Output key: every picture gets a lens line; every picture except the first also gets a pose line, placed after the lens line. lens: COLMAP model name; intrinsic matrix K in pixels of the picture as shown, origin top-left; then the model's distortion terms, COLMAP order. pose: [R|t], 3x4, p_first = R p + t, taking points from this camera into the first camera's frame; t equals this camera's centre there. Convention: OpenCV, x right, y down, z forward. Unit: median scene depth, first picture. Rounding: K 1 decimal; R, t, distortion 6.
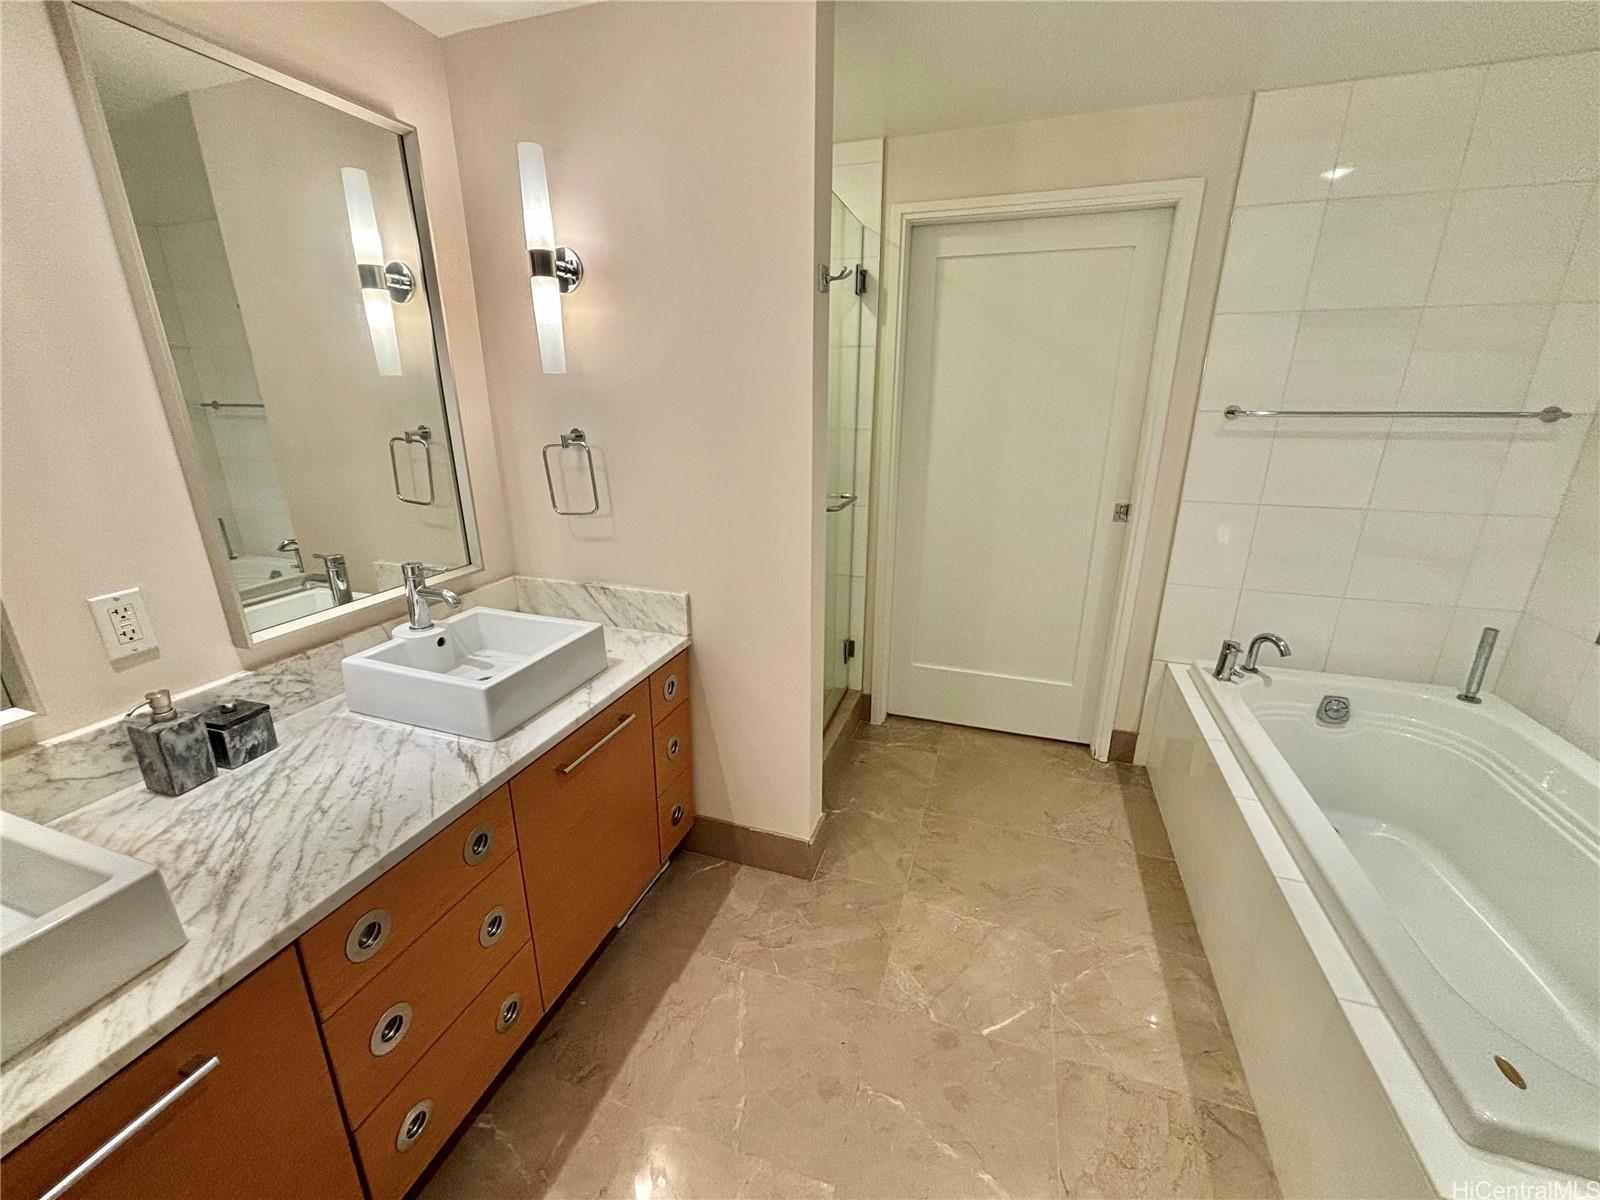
lens RADIAL K [[654.7, 0, 805.2], [0, 654.7, 601.3], [0, 0, 1]] dist [-0.002646, -0.000073]
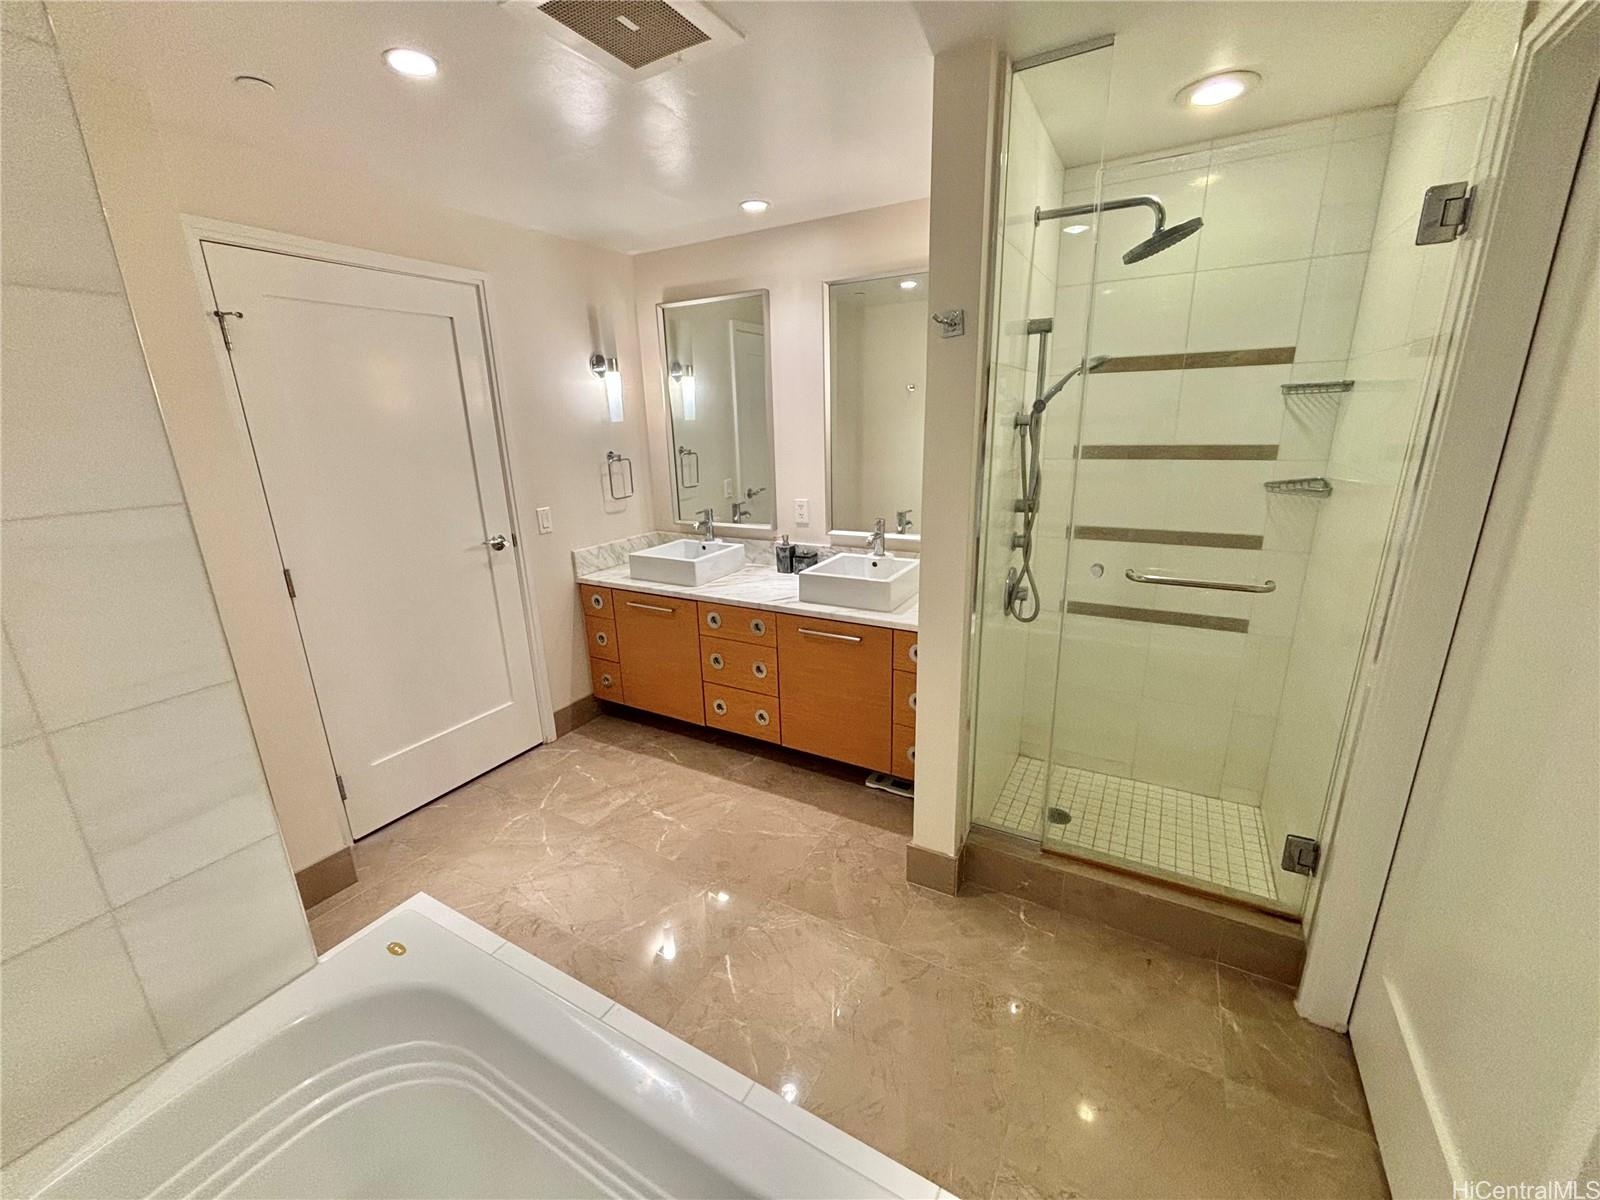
lens RADIAL K [[645.3, 0, 796.0], [0, 645.3, 603.0], [0, 0, 1]] dist [-0.000482, -0.000215]
pose [[-0.207569, 0.270635, -0.940038, 1.014514], [-0.276921, 0.905402, 0.321810, -0.301772], [0.938206, 0.327114, -0.112989, 0.882406]]
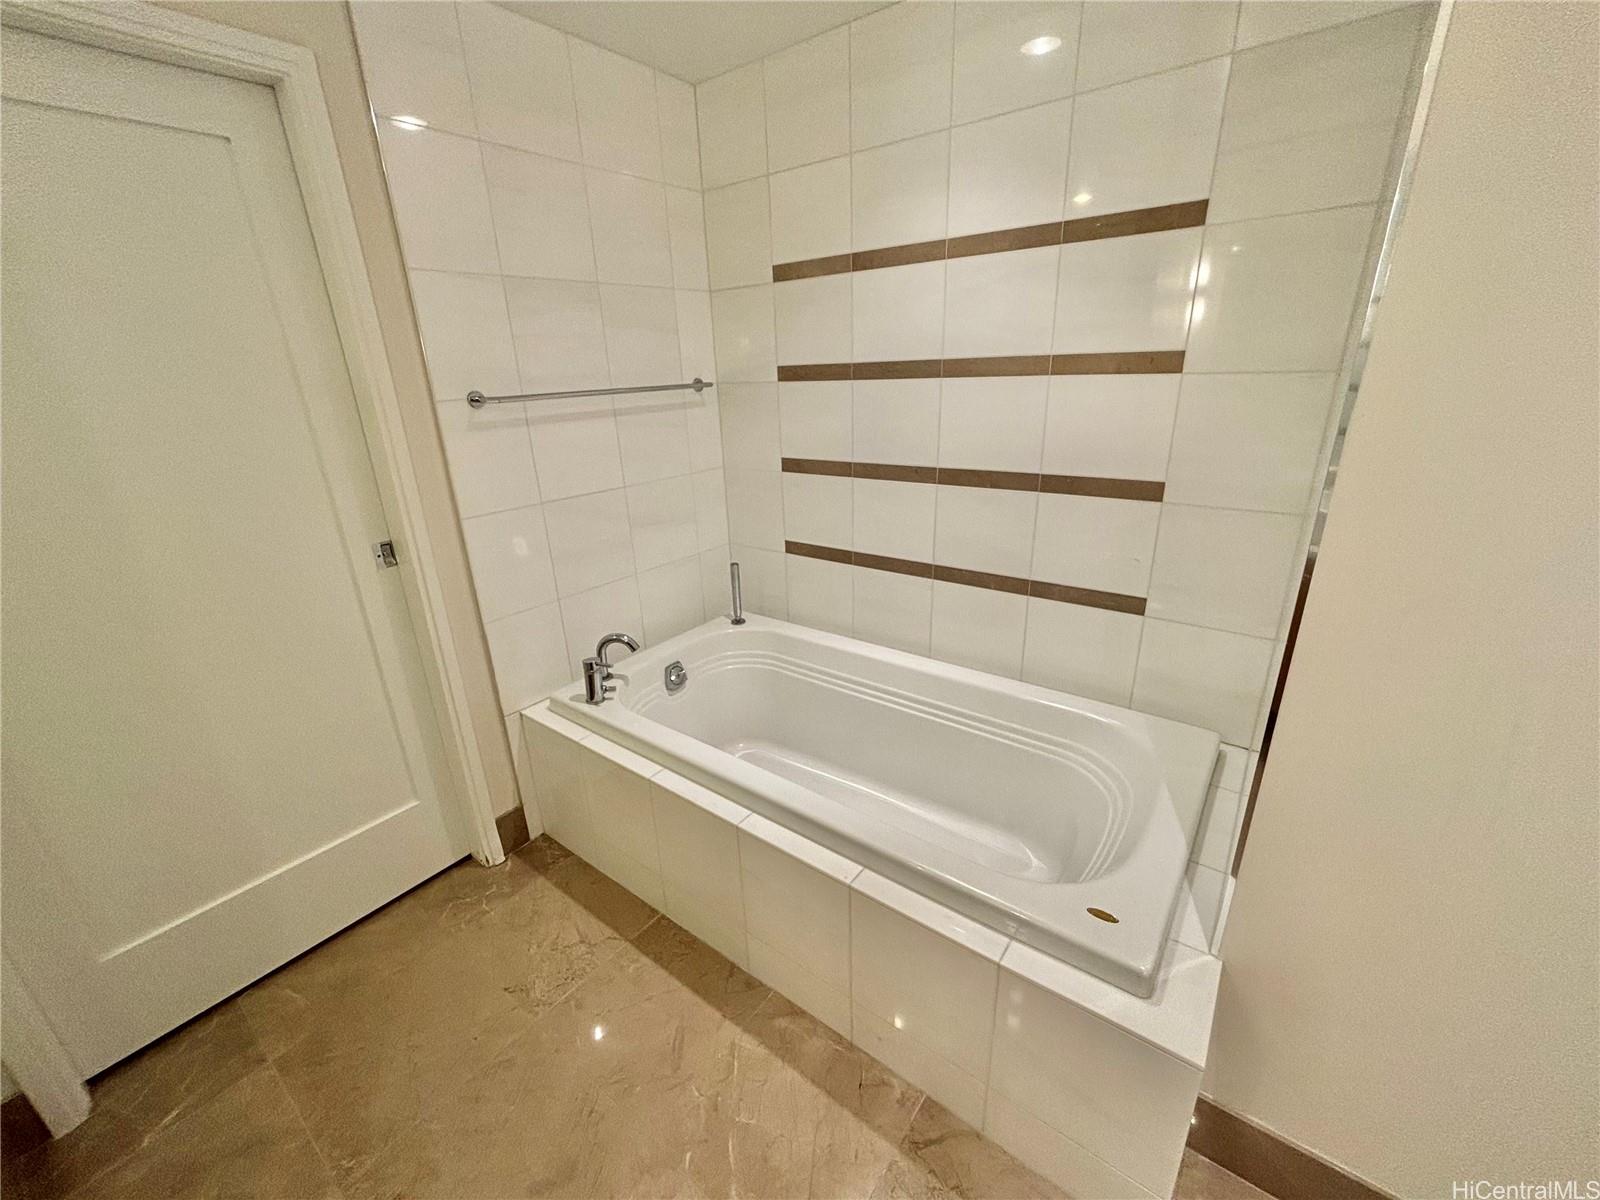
lens RADIAL K [[644.0, 0, 799.6], [0, 644.0, 605.7], [0, 0, 1]] dist [-0.001956, -0.000497]
pose [[0.338423, -0.339242, 0.877716, 0.018518], [0.324111, 0.917702, 0.229728, -0.138445], [-0.883415, 0.206732, 0.420524, 0.466599]]
